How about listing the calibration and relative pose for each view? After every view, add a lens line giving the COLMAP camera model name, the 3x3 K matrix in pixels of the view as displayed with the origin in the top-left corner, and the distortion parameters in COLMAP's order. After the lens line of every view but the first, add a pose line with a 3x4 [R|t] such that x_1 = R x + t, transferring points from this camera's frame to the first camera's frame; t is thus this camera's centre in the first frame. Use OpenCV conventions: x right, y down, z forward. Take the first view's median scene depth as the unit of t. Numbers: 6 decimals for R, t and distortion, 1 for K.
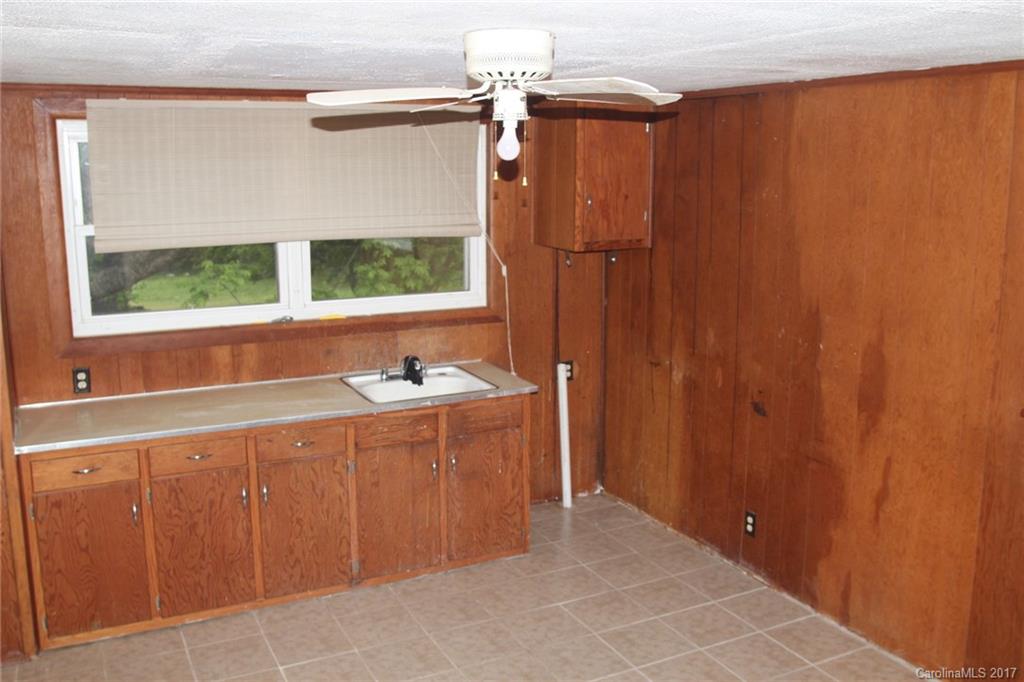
lens RADIAL K [[951.7, 0, 512.0], [0, 951.7, 341.0], [0, 0, 1]] dist [-0.099920, 0.091885]
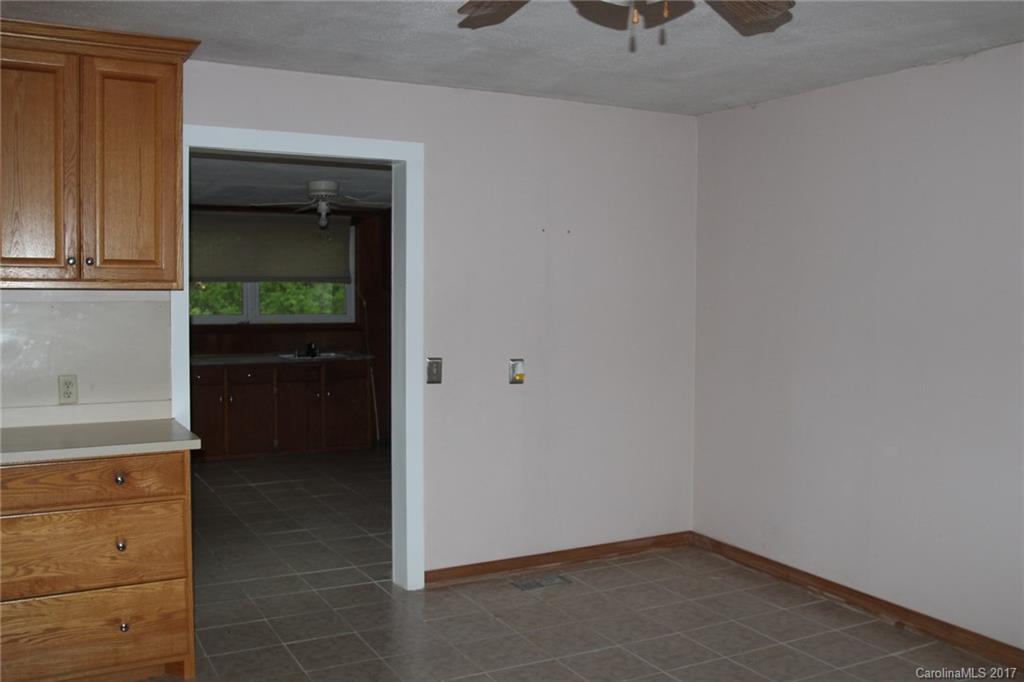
lens RADIAL K [[951.7, 0, 512.0], [0, 951.7, 341.0], [0, 0, 1]] dist [-0.099920, 0.091885]
pose [[0.999375, 0.000795, 0.035351, 0.243923], [0.003997, 0.990803, -0.135254, 0.285318], [-0.035133, 0.135310, 0.990180, -0.948008]]
